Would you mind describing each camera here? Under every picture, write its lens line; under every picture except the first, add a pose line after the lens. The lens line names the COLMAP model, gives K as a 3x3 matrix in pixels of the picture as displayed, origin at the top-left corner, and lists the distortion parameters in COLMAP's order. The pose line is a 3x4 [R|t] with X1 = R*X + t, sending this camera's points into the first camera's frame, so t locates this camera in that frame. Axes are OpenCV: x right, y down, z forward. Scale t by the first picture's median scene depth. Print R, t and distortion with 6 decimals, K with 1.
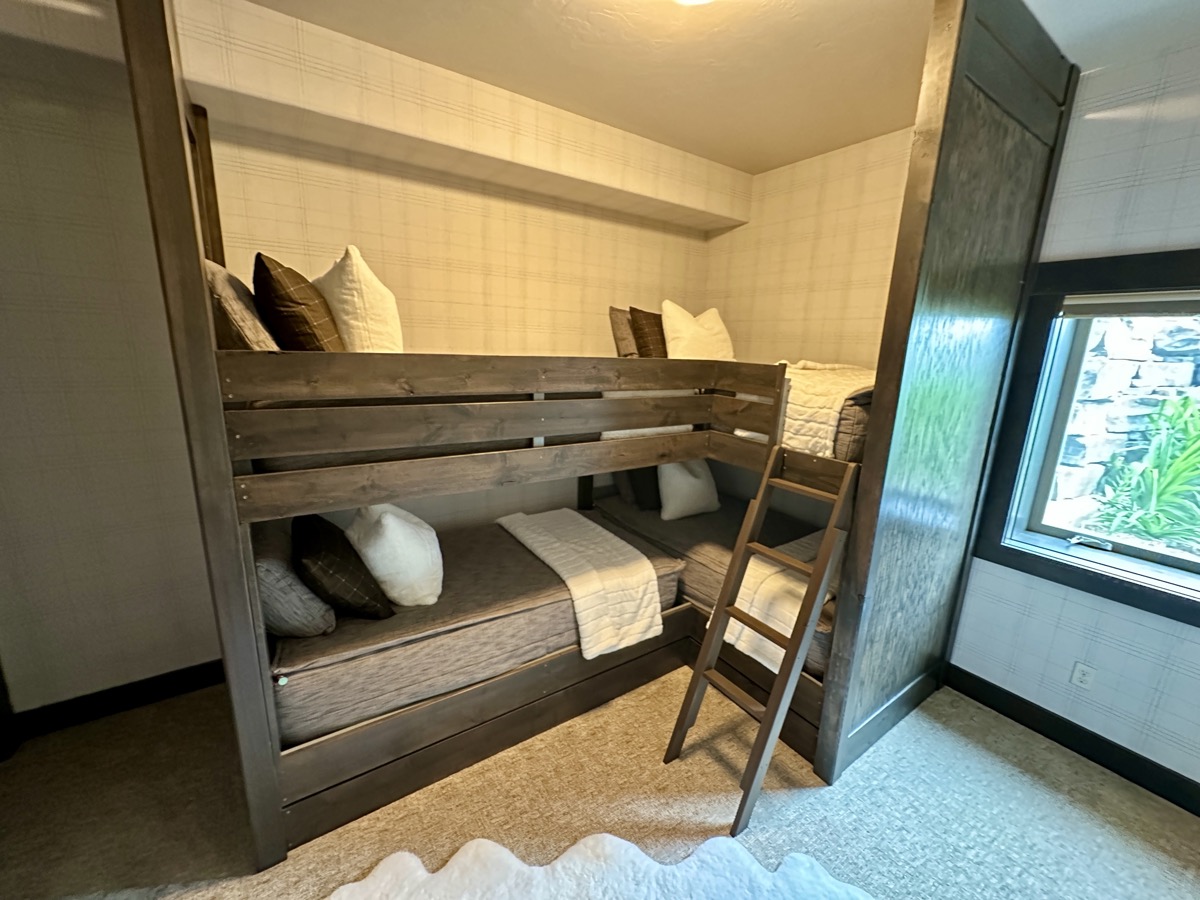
lens RADIAL K [[486.3, 0, 602.6], [0, 486.3, 449.4], [0, 0, 1]] dist [-0.001738, 0.000189]
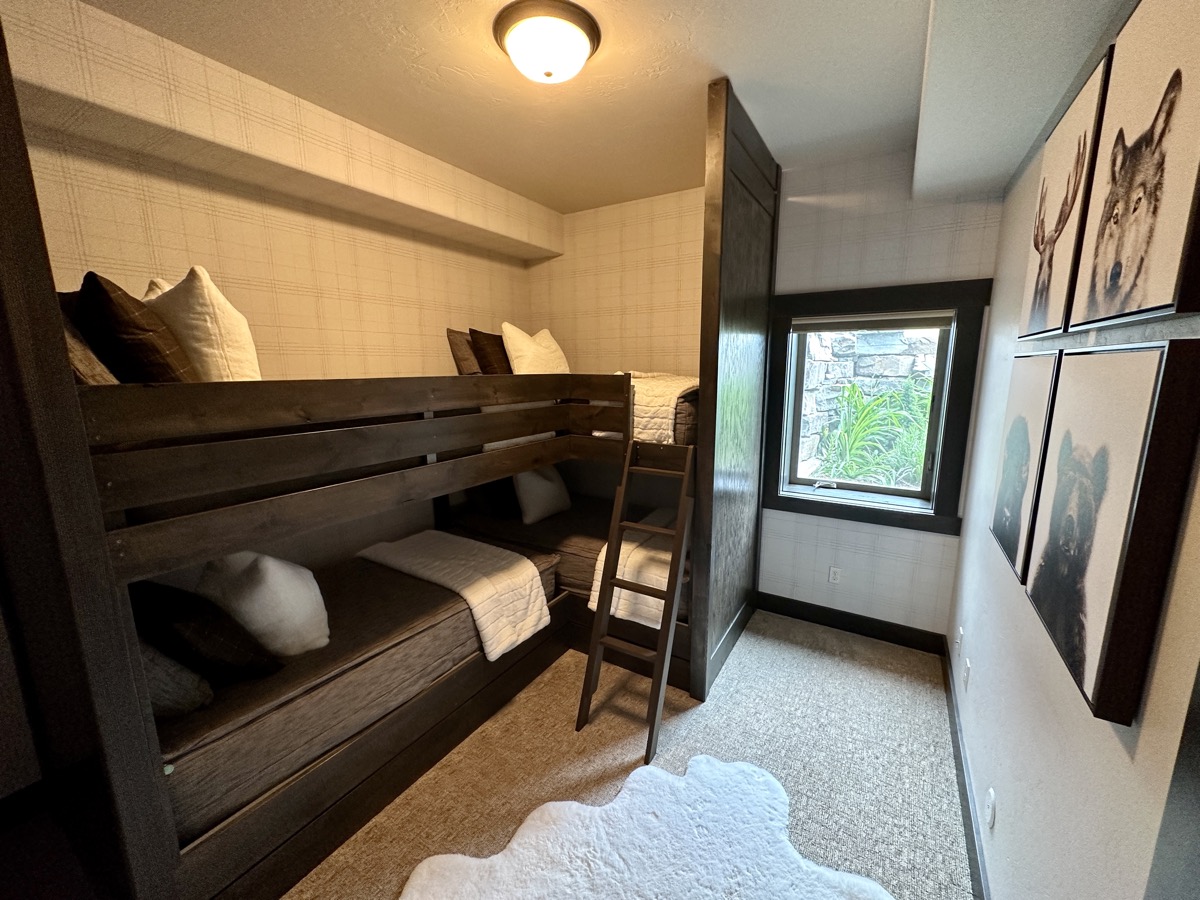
lens RADIAL K [[486.3, 0, 602.6], [0, 486.3, 449.4], [0, 0, 1]] dist [-0.001738, 0.000189]
pose [[0.909907, -0.110217, 0.399902, -0.199378], [0.125504, 0.992019, -0.012152, 0.021845], [-0.395371, 0.061246, 0.916477, -0.092558]]
